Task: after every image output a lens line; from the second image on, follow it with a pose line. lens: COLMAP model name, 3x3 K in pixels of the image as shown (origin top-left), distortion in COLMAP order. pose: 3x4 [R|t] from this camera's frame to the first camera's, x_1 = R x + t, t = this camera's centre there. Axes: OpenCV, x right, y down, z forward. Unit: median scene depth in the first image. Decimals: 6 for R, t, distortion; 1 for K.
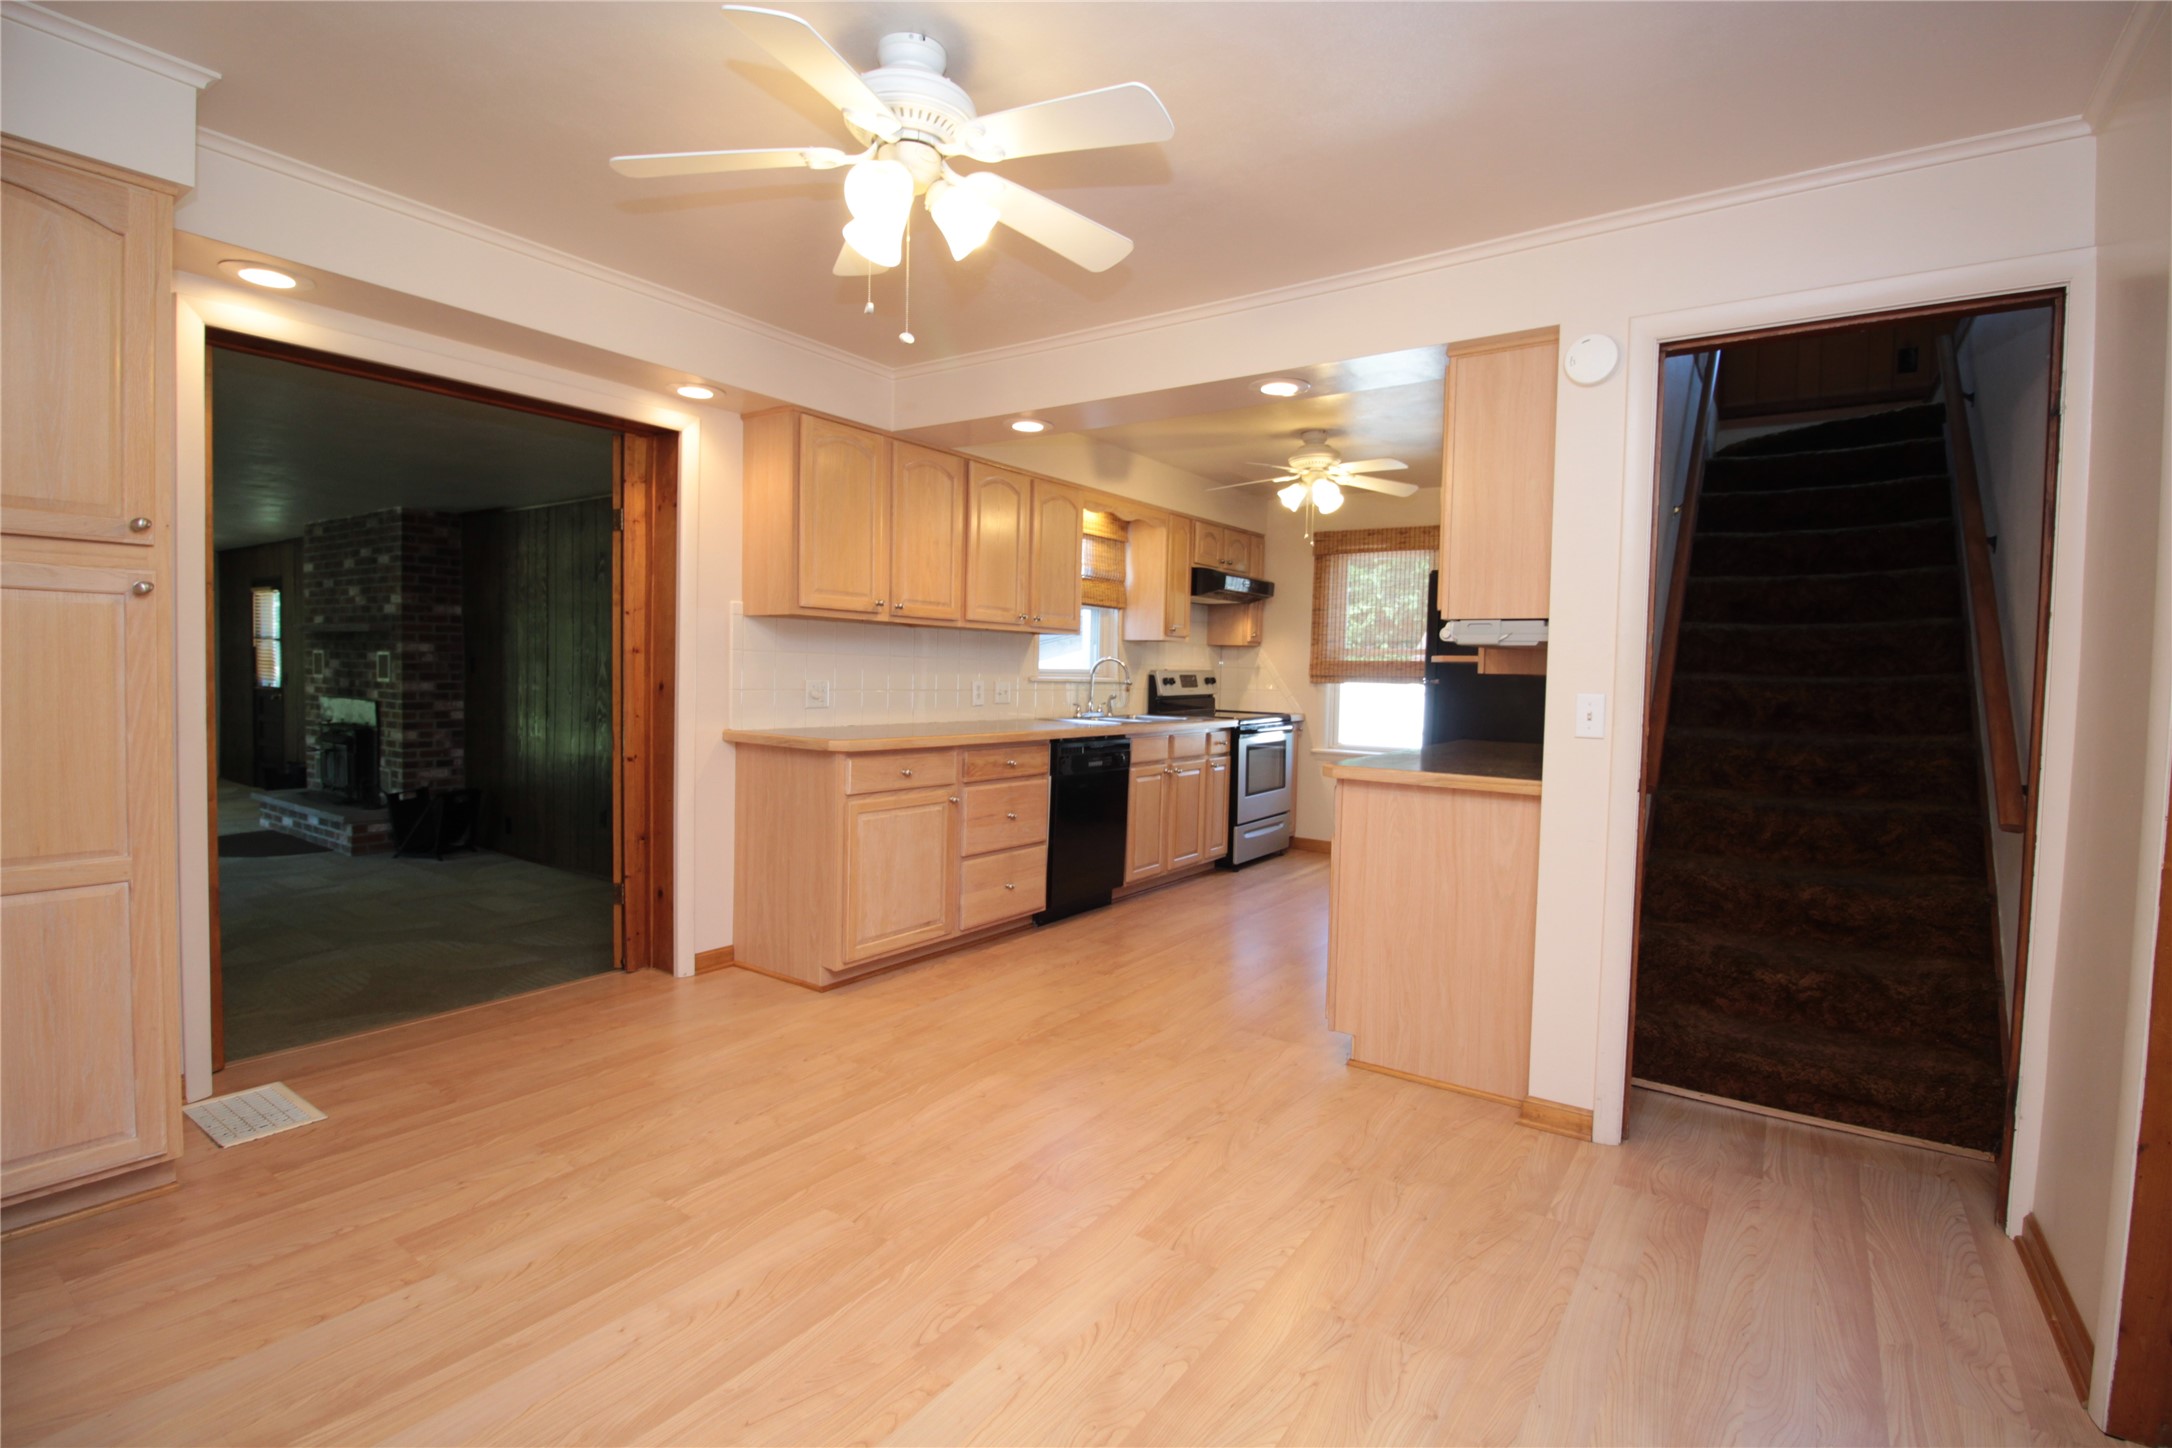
lens RADIAL K [[992.1, 0, 1093.0], [0, 992.1, 700.3], [0, 0, 1]] dist [0.001958, -0.016210]
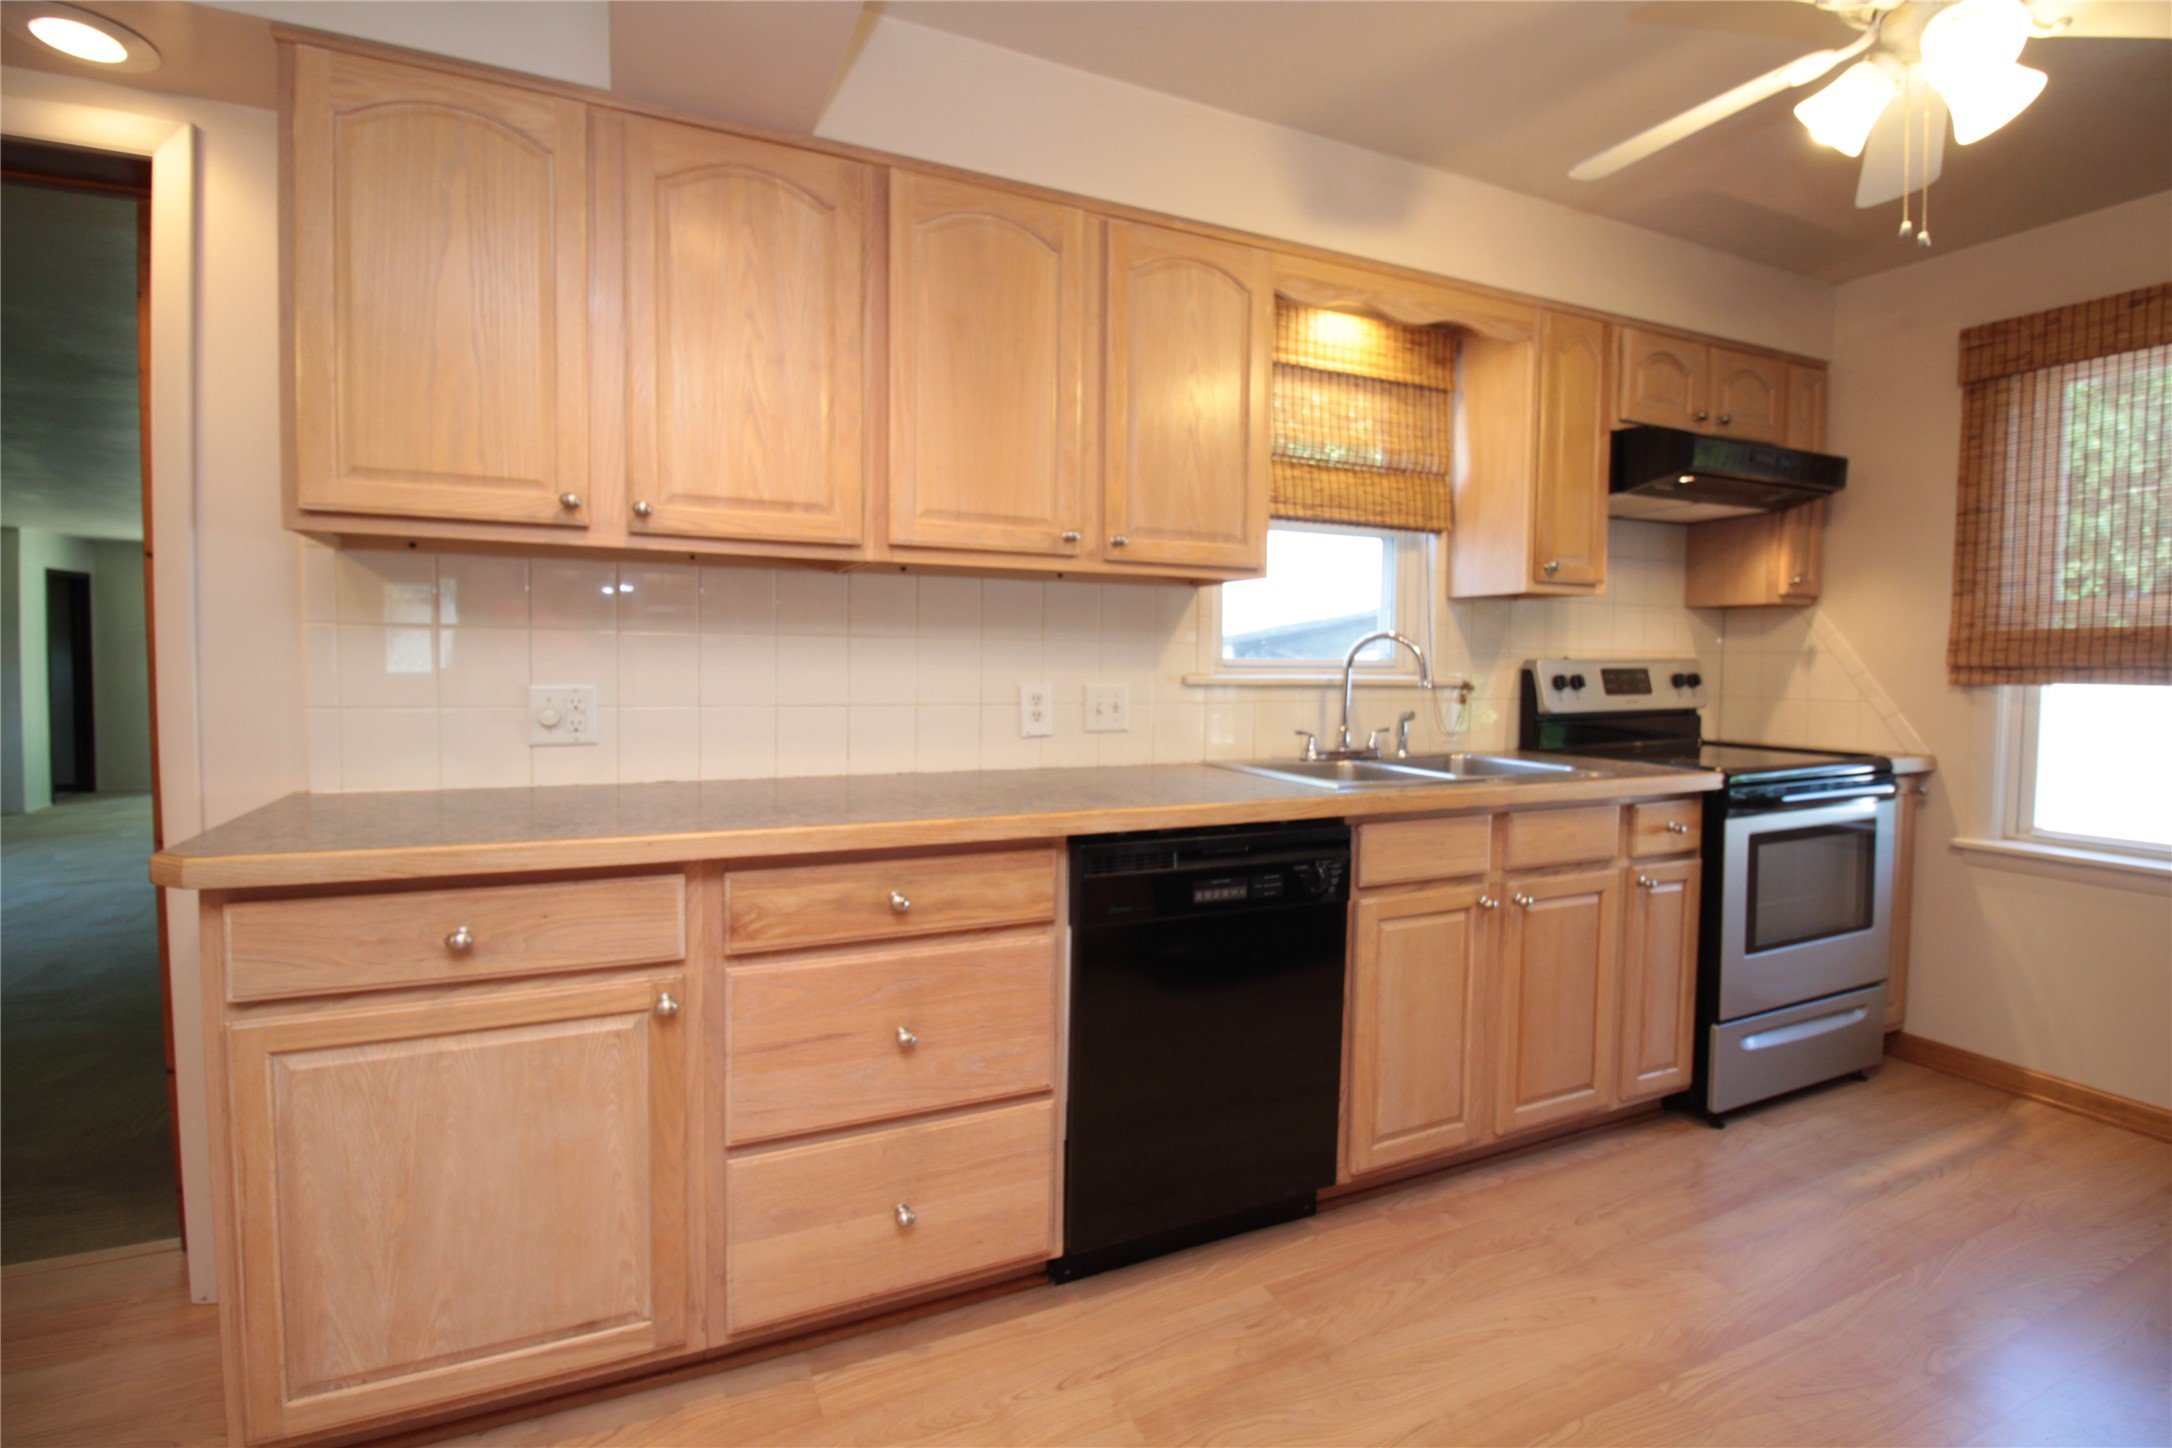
lens RADIAL K [[992.1, 0, 1093.0], [0, 992.1, 700.3], [0, 0, 1]] dist [0.001958, -0.016210]
pose [[0.867166, 0.006673, -0.497975, 0.136683], [-0.005898, 0.999978, 0.003128, -0.012545], [0.497985, 0.000224, 0.867186, 0.559092]]
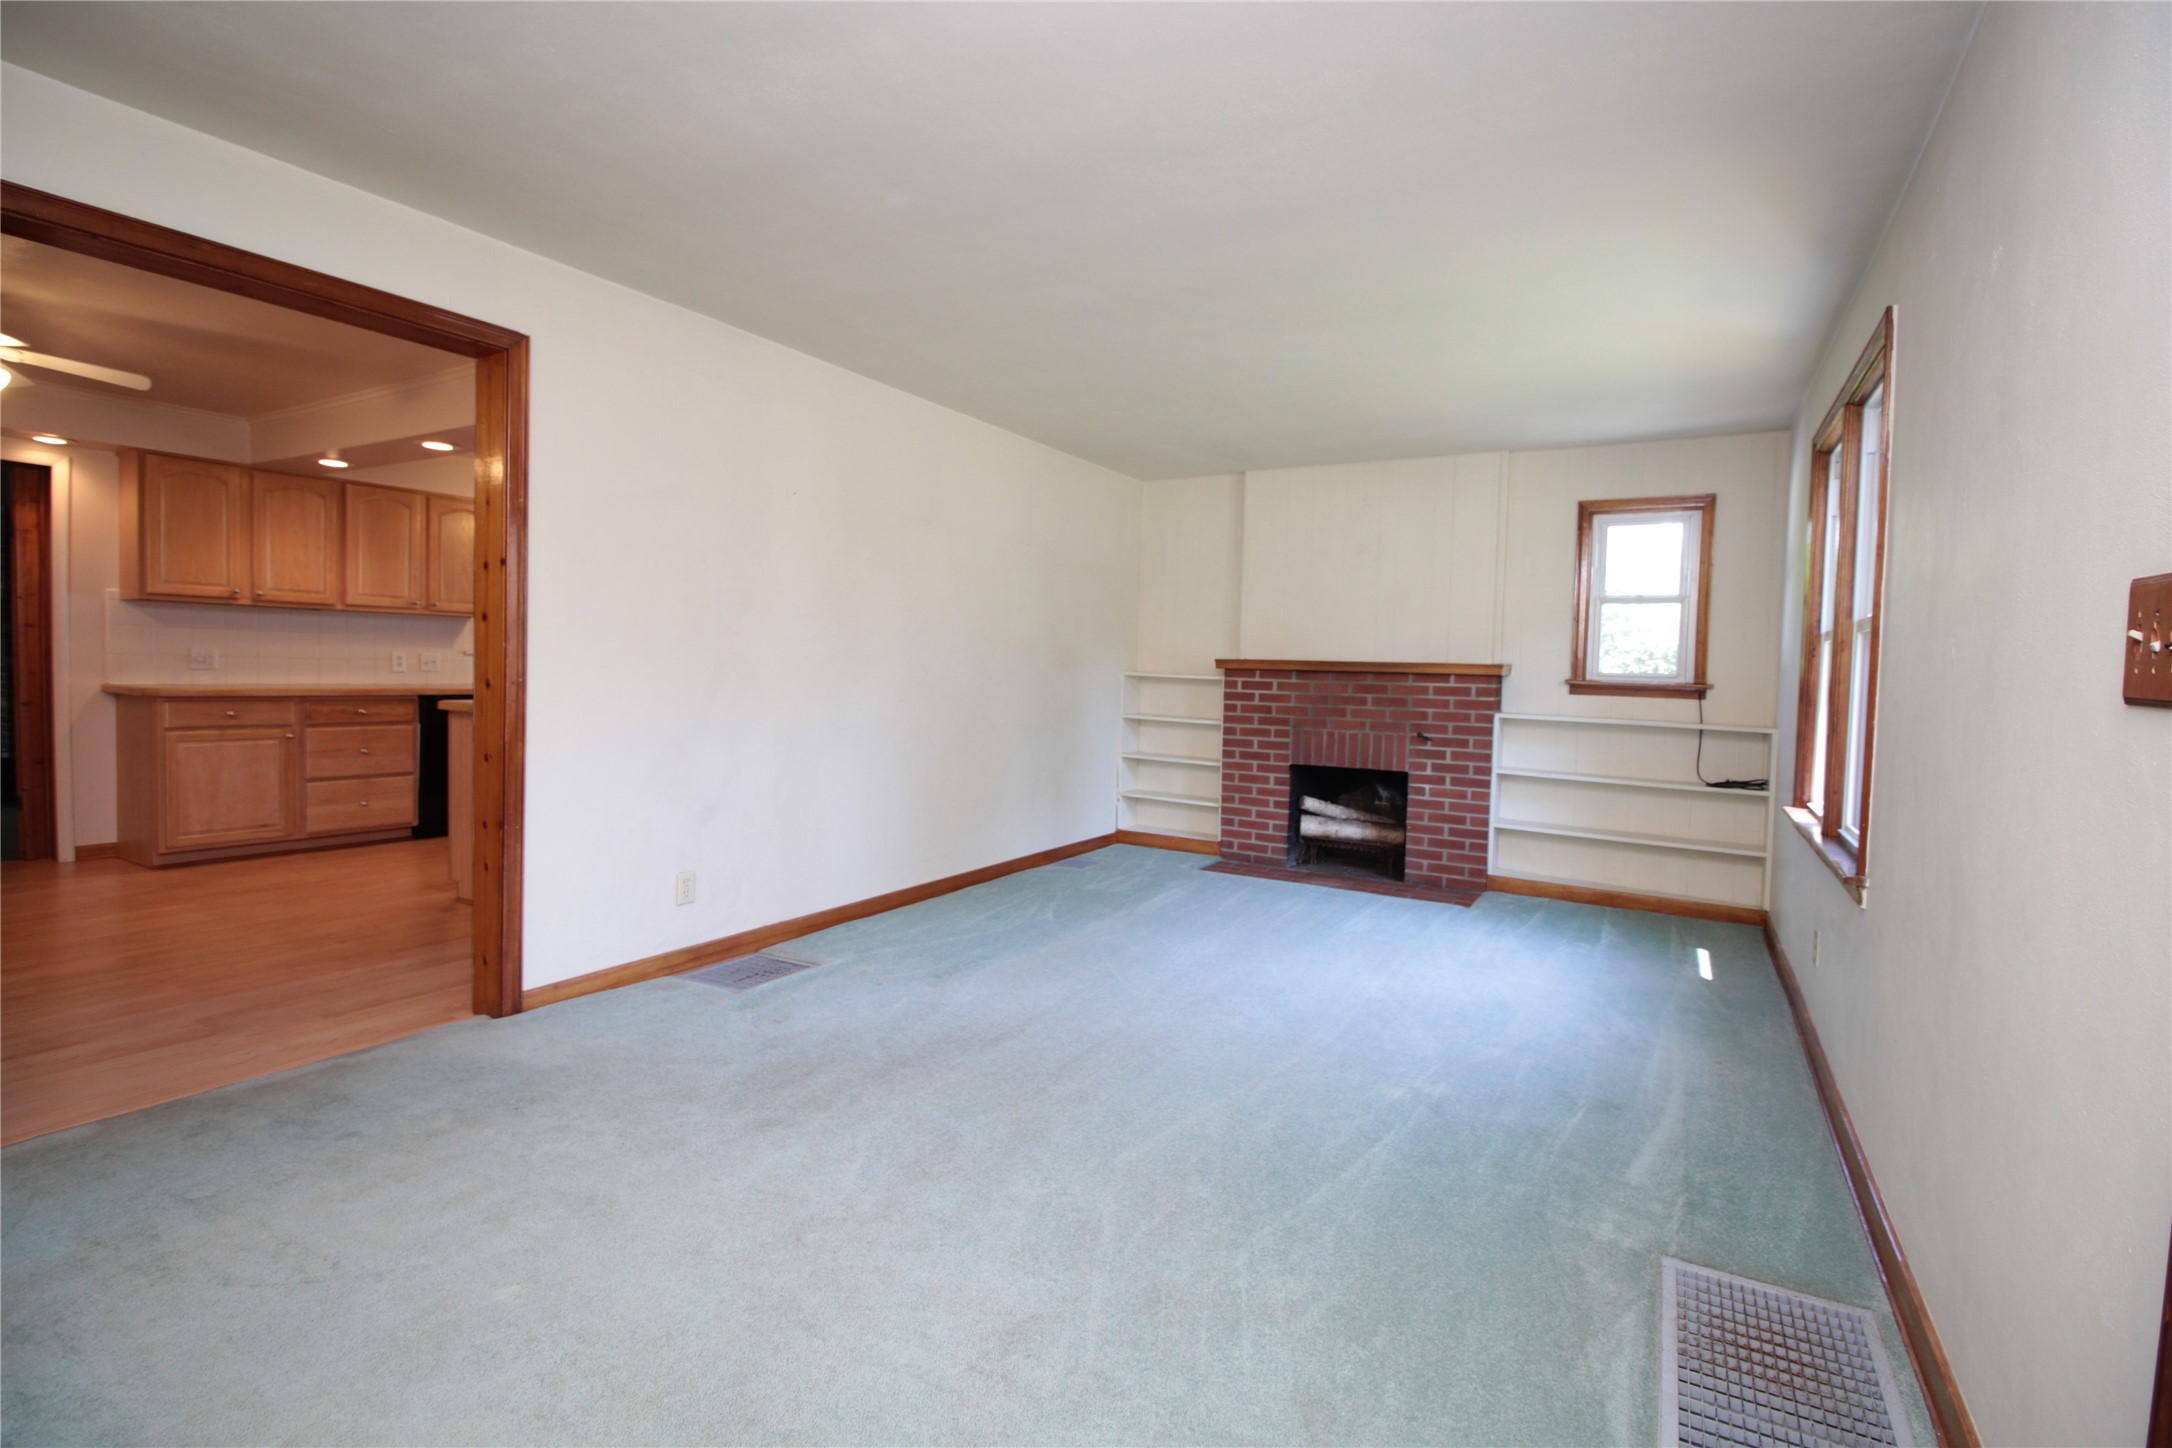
lens RADIAL K [[992.1, 0, 1093.0], [0, 992.1, 700.3], [0, 0, 1]] dist [0.001958, -0.016210]
pose [[0.995593, -0.001185, 0.093769, 0.612073], [0.000512, 0.999974, 0.007199, 0.031093], [-0.093775, -0.007119, 0.995568, -0.329669]]
